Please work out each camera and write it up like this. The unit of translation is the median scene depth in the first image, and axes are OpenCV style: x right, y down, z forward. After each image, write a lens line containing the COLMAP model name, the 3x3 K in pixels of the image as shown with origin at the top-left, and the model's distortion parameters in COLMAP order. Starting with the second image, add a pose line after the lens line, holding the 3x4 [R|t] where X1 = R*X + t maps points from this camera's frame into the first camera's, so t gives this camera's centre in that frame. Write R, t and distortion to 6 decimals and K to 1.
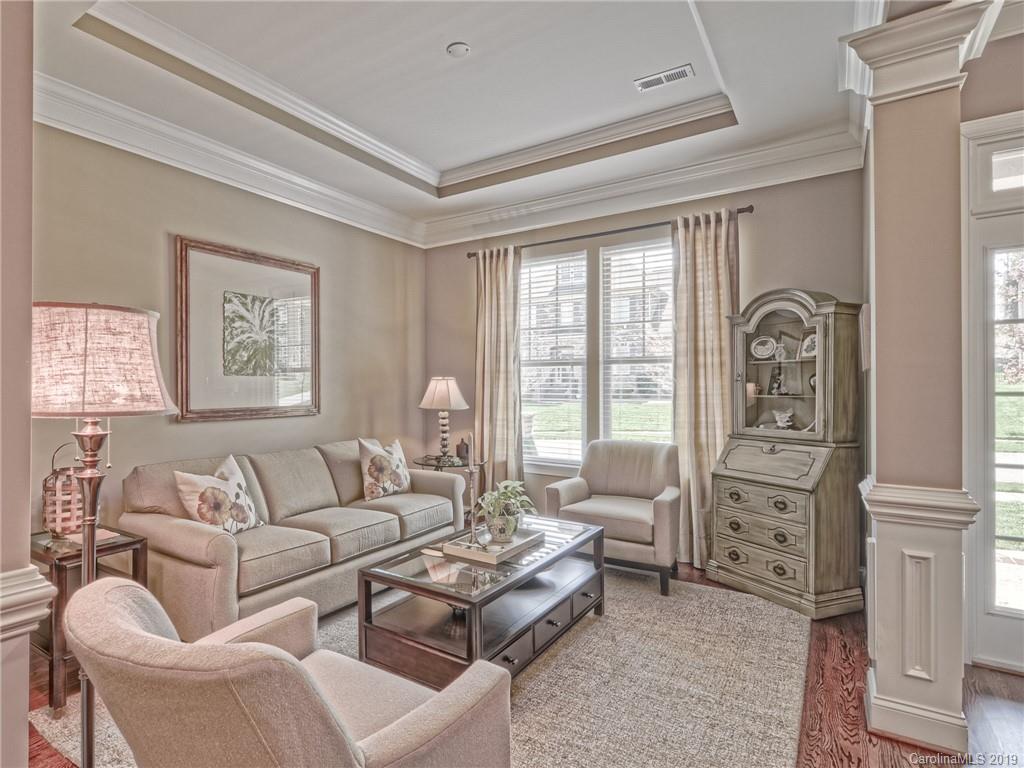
lens RADIAL K [[552.8, 0, 440.3], [0, 552.8, 385.2], [0, 0, 1]] dist [0.007485, -0.001231]
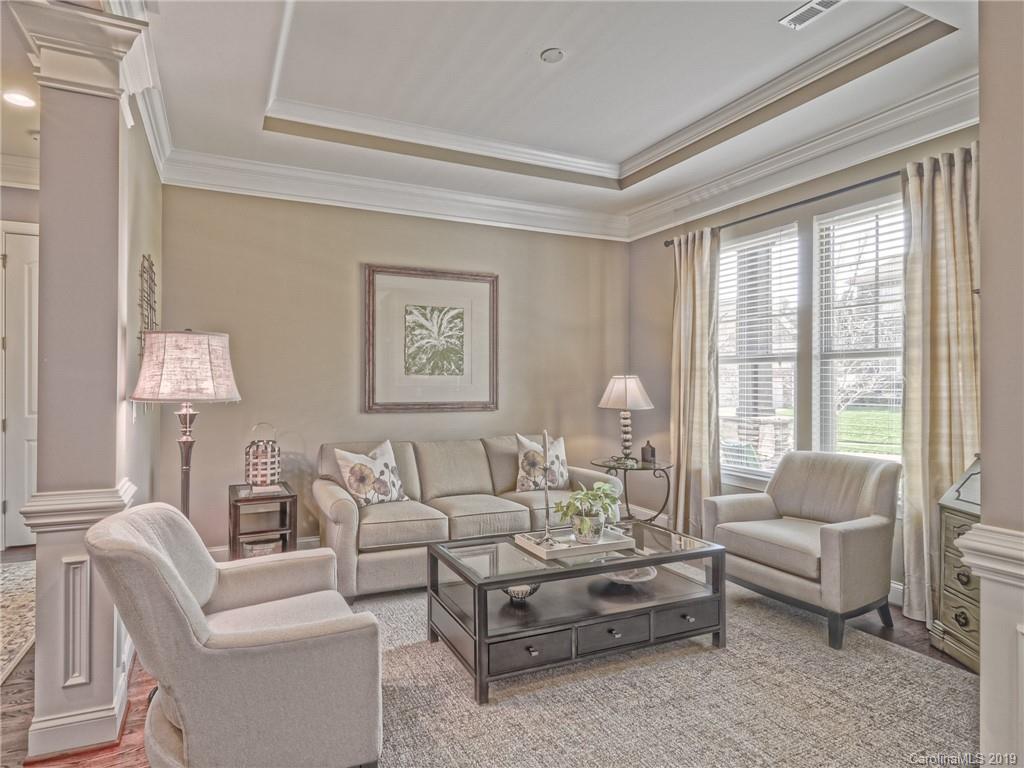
lens RADIAL K [[558.3, 0, 461.1], [0, 558.3, 383.7], [0, 0, 1]] dist [0.005010, -0.008094]
pose [[0.851547, 0.003791, -0.524265, 0.315610], [-0.004213, 0.999991, 0.000388, 0.000283], [0.524262, 0.001878, 0.851555, 0.027298]]
